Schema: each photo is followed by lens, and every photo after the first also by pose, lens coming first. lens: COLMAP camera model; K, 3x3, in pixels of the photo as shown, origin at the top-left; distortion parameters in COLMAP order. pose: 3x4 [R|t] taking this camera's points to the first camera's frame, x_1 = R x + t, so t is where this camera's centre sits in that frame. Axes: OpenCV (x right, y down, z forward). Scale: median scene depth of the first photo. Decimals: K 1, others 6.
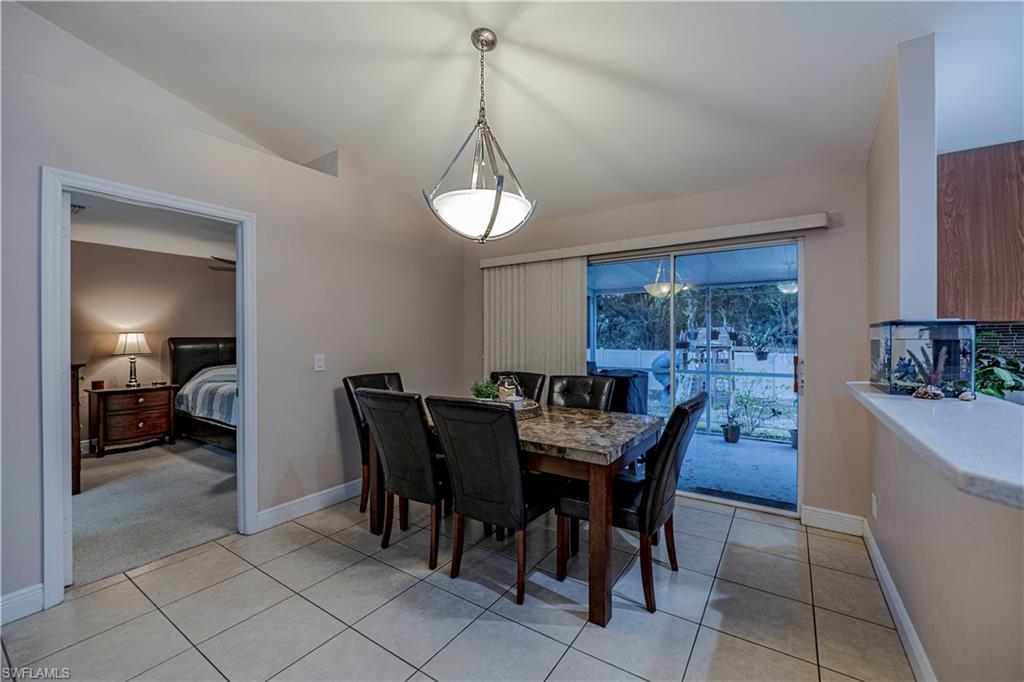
lens RADIAL K [[426.3, 0, 505.9], [0, 426.3, 340.4], [0, 0, 1]] dist [-0.007455, 0.002021]
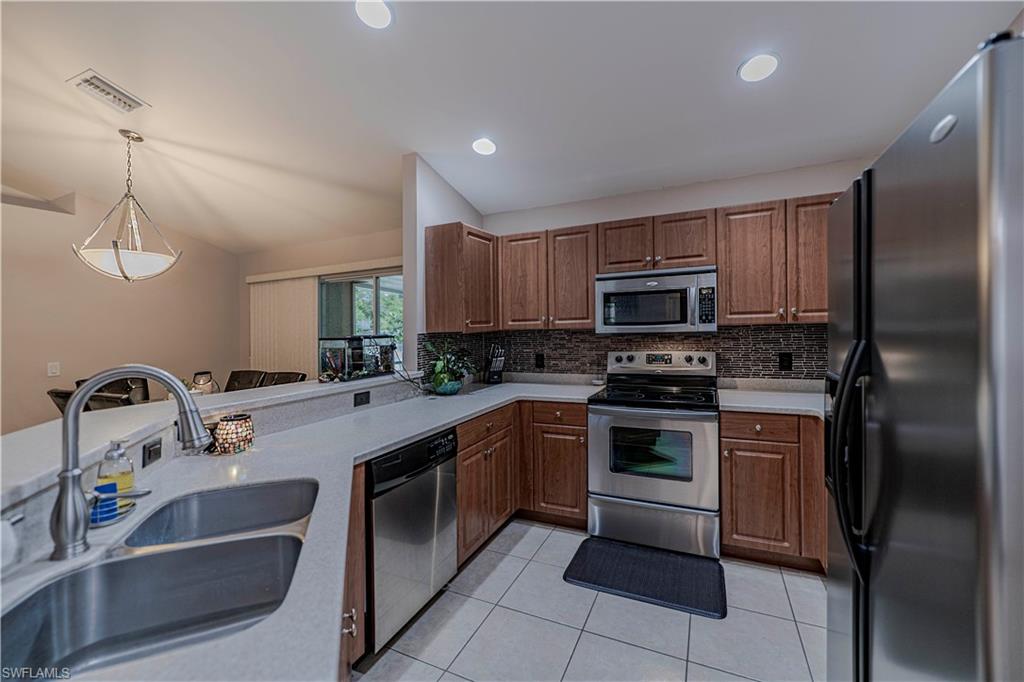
lens RADIAL K [[426.3, 0, 491.6], [0, 426.3, 333.6], [0, 0, 1]] dist [-0.007455, 0.002021]
pose [[0.990553, -0.022763, 0.135226, 0.928303], [0.022500, 0.999741, 0.003473, -0.037123], [-0.135270, -0.000398, 0.990809, -0.542353]]
